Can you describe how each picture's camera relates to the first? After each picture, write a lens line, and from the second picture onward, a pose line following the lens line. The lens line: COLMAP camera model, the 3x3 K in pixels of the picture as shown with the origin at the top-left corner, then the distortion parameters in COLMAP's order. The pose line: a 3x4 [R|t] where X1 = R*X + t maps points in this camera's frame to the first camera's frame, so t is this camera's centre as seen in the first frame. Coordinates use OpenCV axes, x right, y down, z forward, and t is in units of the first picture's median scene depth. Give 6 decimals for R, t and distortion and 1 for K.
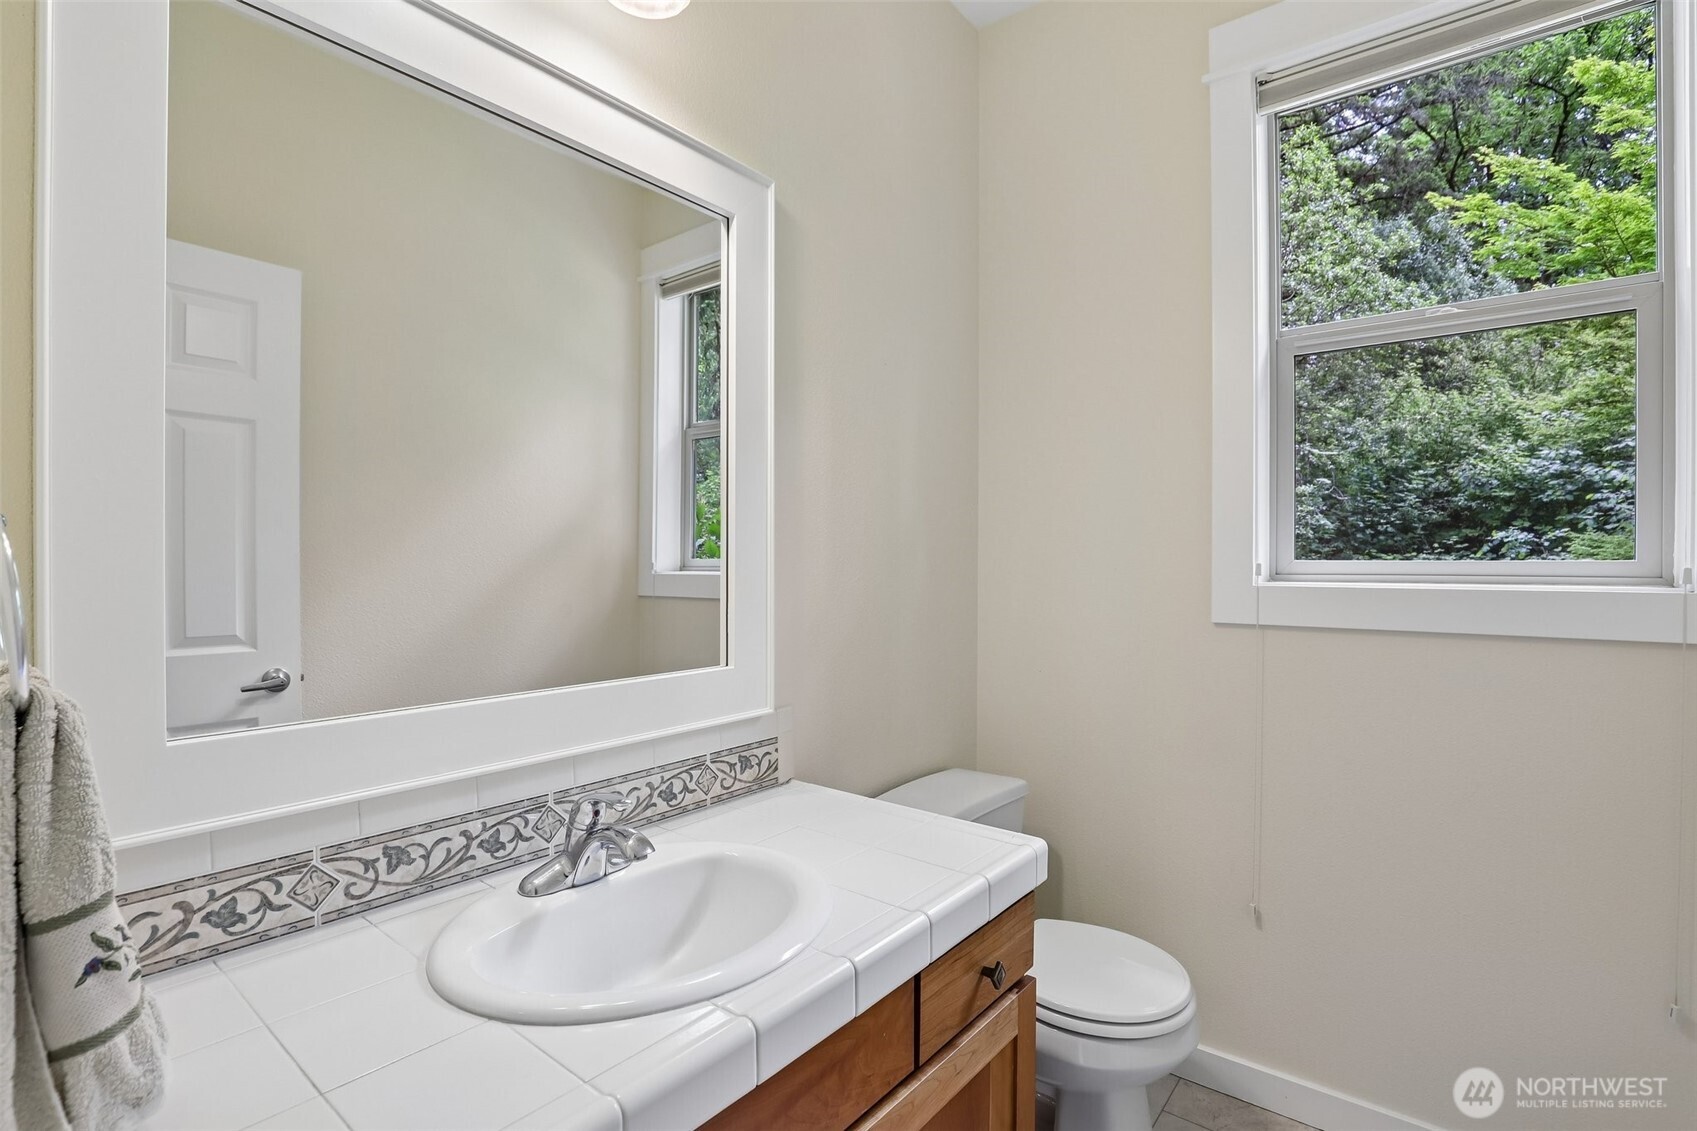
lens RADIAL K [[786.7, 0, 837.3], [0, 786.7, 569.5], [0, 0, 1]] dist [-0.040226, 0.007904]
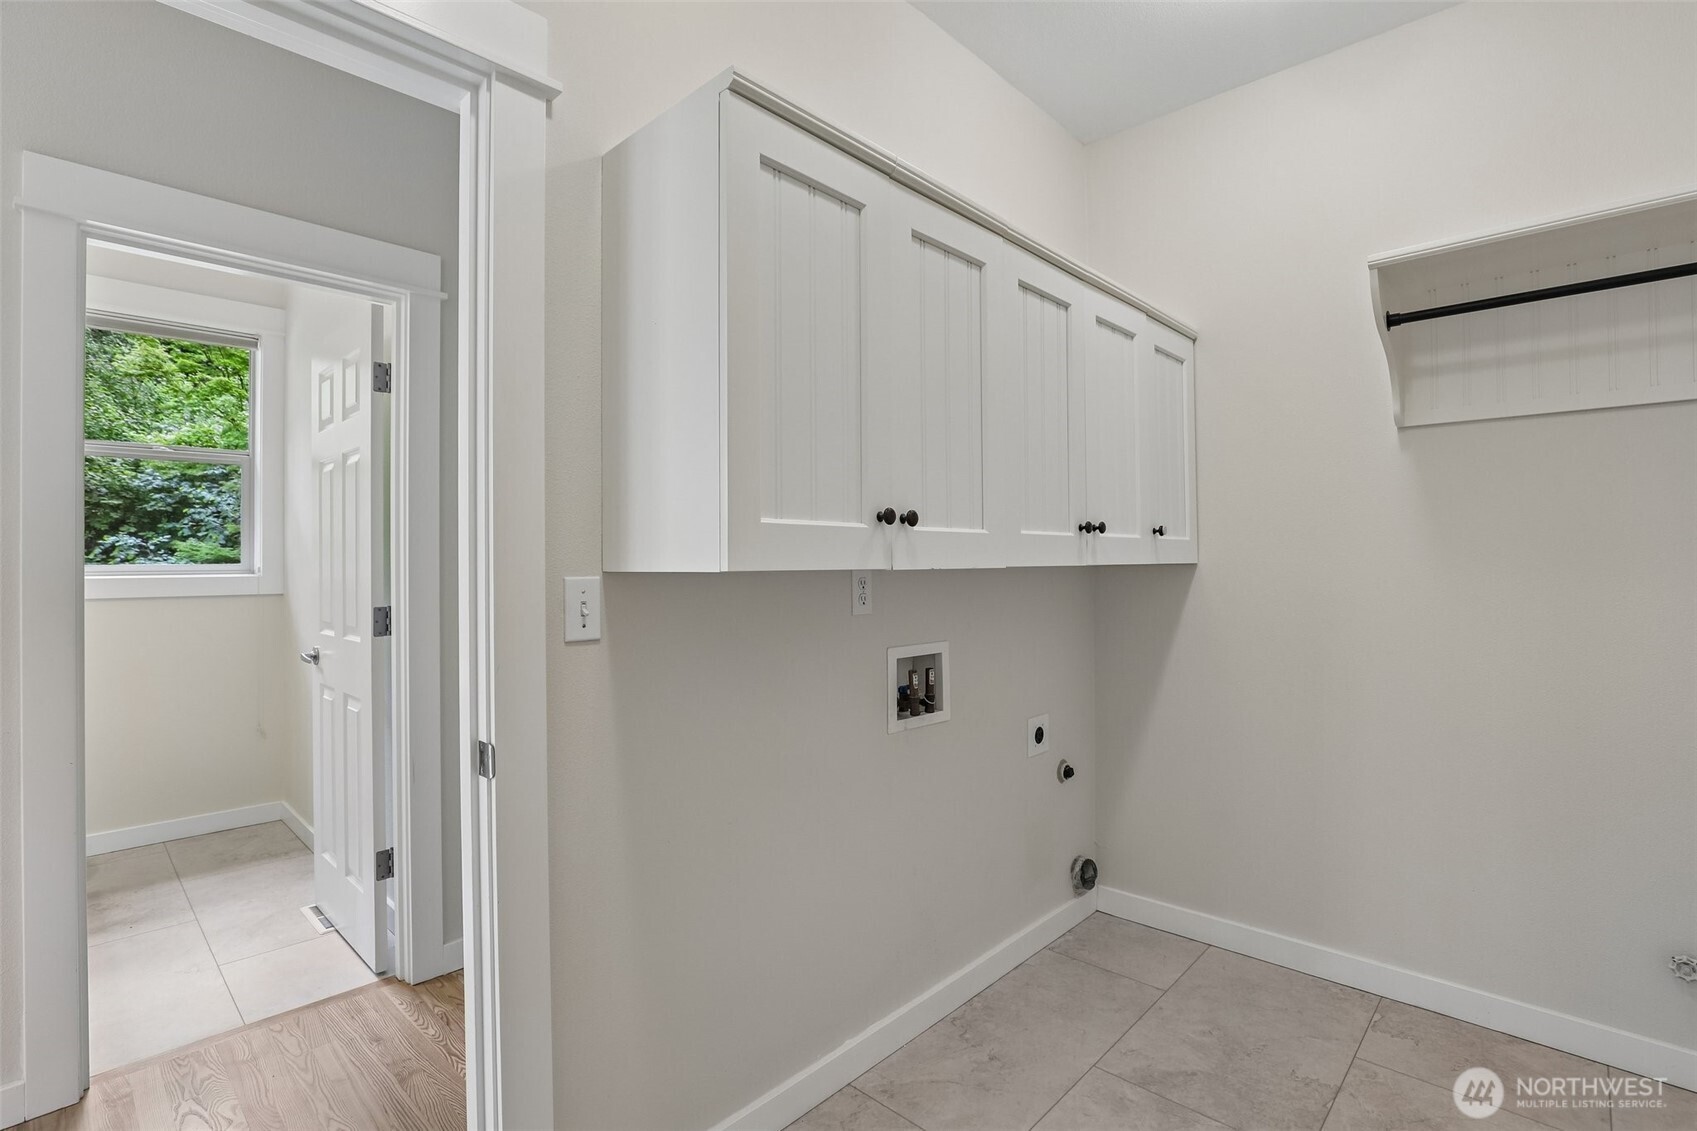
lens RADIAL K [[786.7, 0, 840.0], [0, 786.7, 567.3], [0, 0, 1]] dist [-0.040226, 0.007904]
pose [[0.075283, -0.009871, 0.997113, -0.168291], [0.012899, 0.999877, 0.008924, 0.000135], [-0.997079, 0.012190, 0.075401, -0.146818]]
